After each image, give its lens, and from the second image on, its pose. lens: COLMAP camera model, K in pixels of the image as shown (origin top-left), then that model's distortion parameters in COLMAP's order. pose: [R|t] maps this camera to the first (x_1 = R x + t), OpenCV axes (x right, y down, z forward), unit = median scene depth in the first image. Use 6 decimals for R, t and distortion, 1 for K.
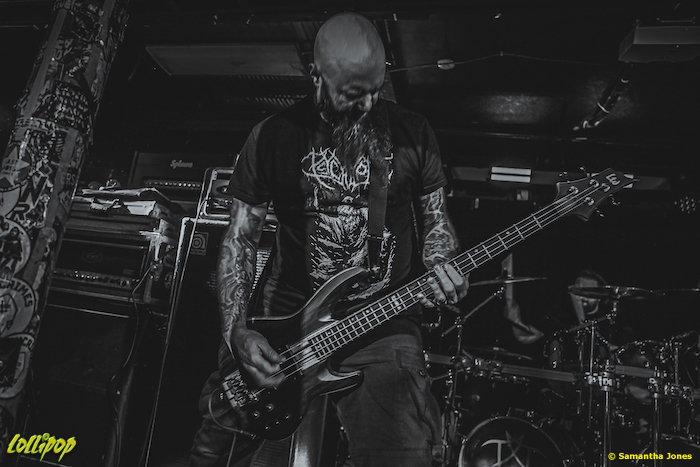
lens RADIAL K [[532.1, 0, 339.1], [0, 532.1, 234.0], [0, 0, 1]] dist [-0.004822, -0.000042]
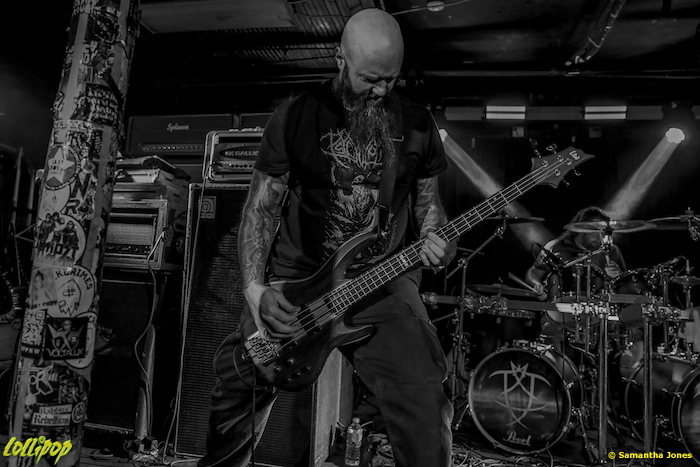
lens RADIAL K [[530.3, 0, 350.0], [0, 530.3, 233.5], [0, 0, 1]] dist [-0.003191, 0.000202]
pose [[0.997227, -0.072642, 0.016153, -0.033789], [0.070756, 0.992810, 0.096550, -0.047935], [-0.023051, -0.095139, 0.995197, -0.123983]]
